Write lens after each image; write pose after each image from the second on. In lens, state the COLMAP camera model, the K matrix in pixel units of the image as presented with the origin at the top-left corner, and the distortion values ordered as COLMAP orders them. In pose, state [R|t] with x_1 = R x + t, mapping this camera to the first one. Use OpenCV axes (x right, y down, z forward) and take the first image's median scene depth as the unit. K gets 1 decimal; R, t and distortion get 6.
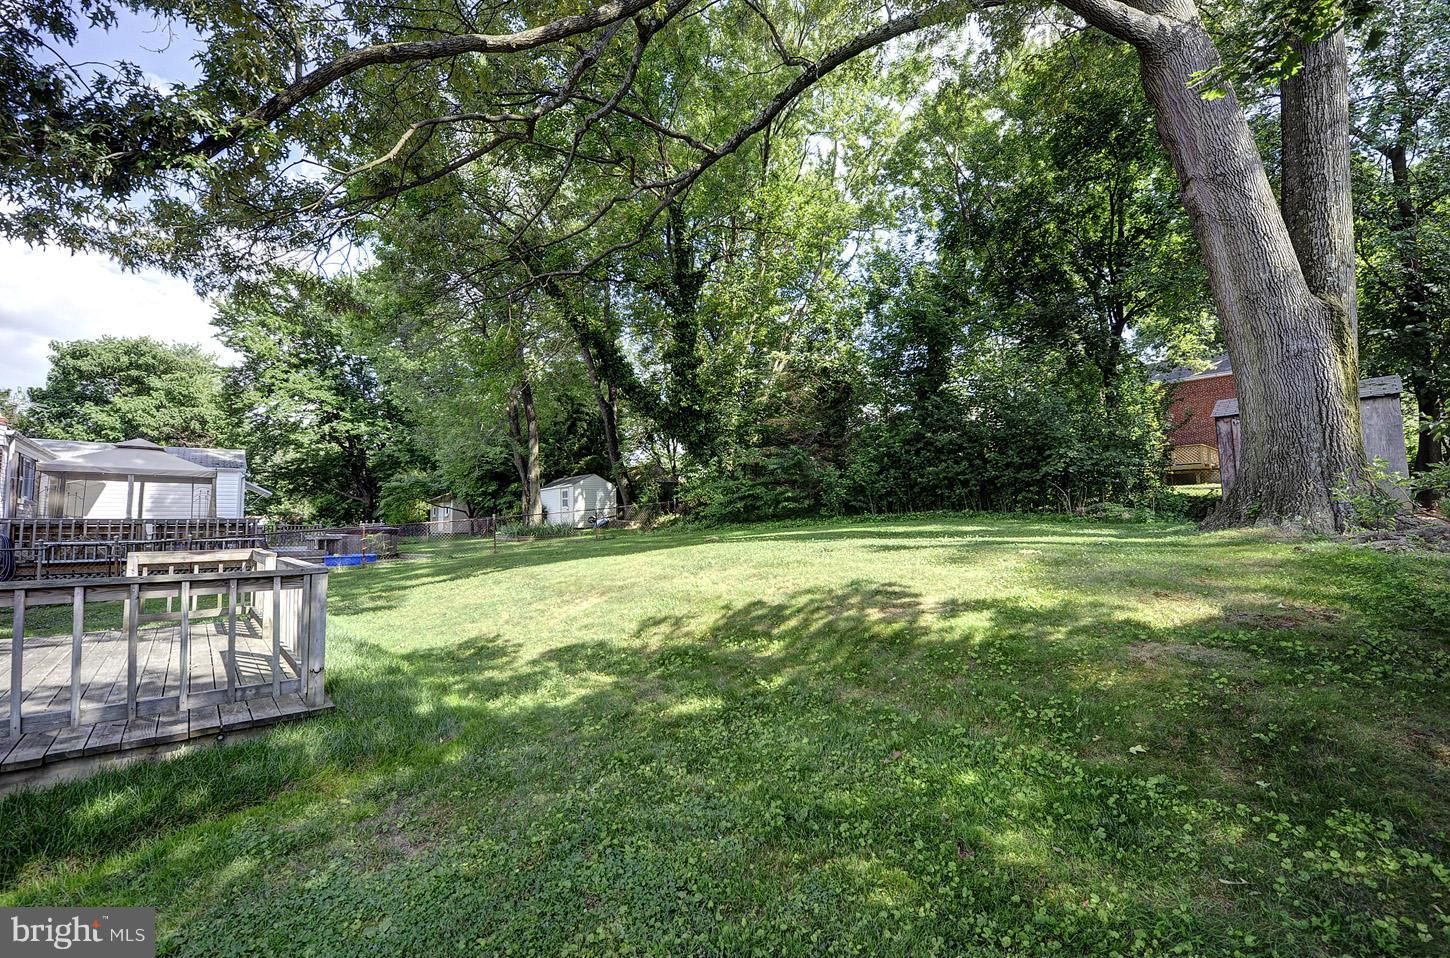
lens RADIAL K [[593.9, 0, 725.0], [0, 593.9, 484.9], [0, 0, 1]] dist [-0.021055, -0.000256]
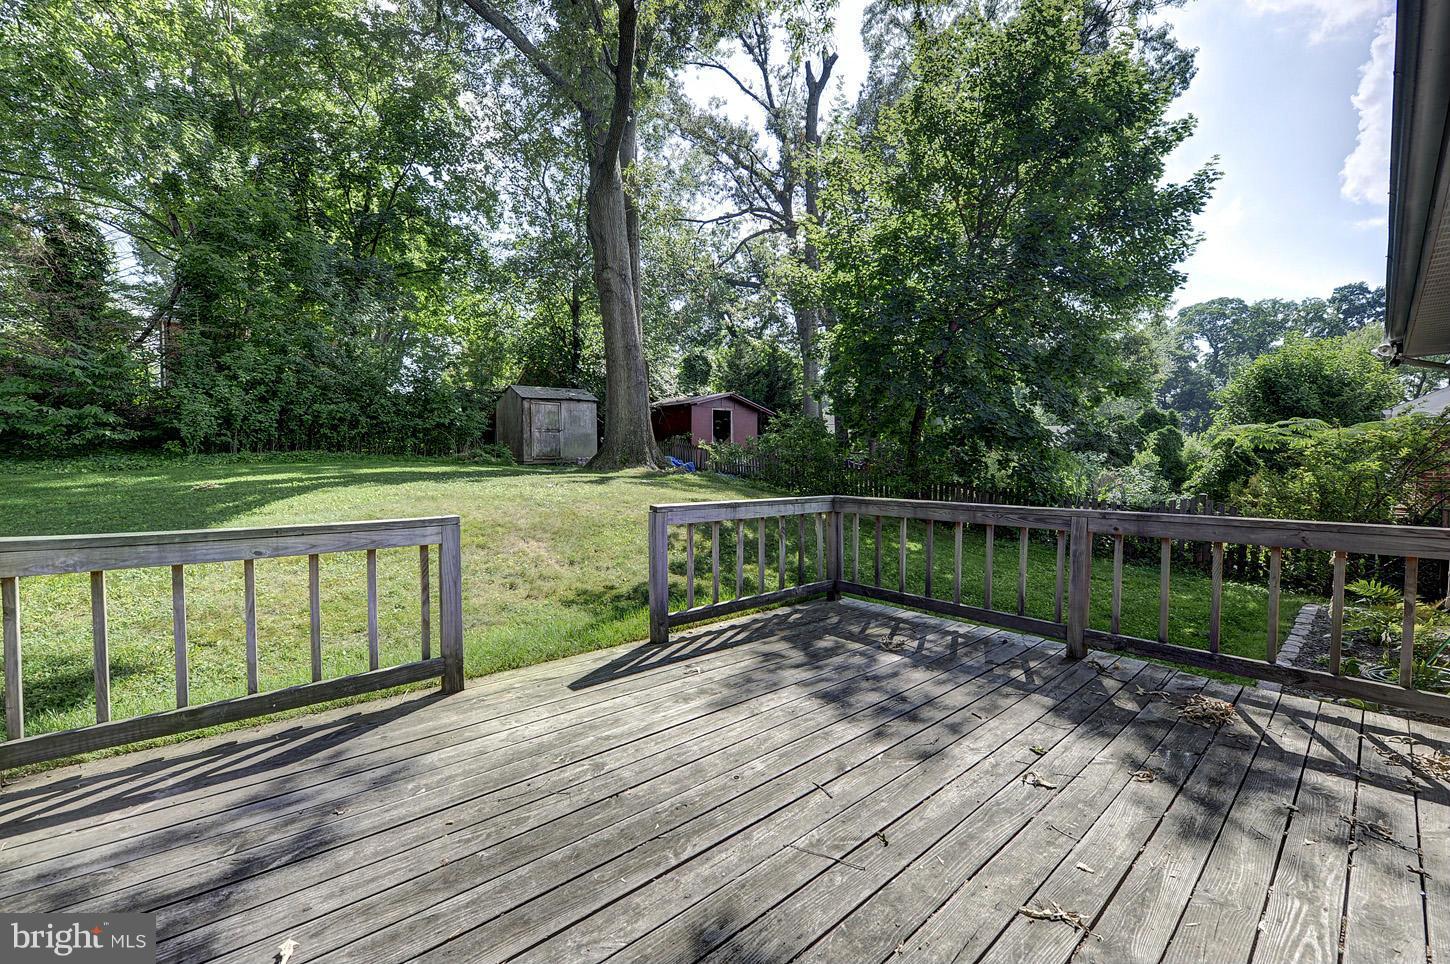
lens RADIAL K [[576.0, 0, 729.9], [0, 576.0, 482.0], [0, 0, 1]] dist [-0.021350, -0.000112]
pose [[0.009960, -0.024618, 0.999647, -0.232716], [-0.066353, 0.997477, 0.025225, 0.011772], [-0.997747, -0.066580, 0.008301, 0.144253]]
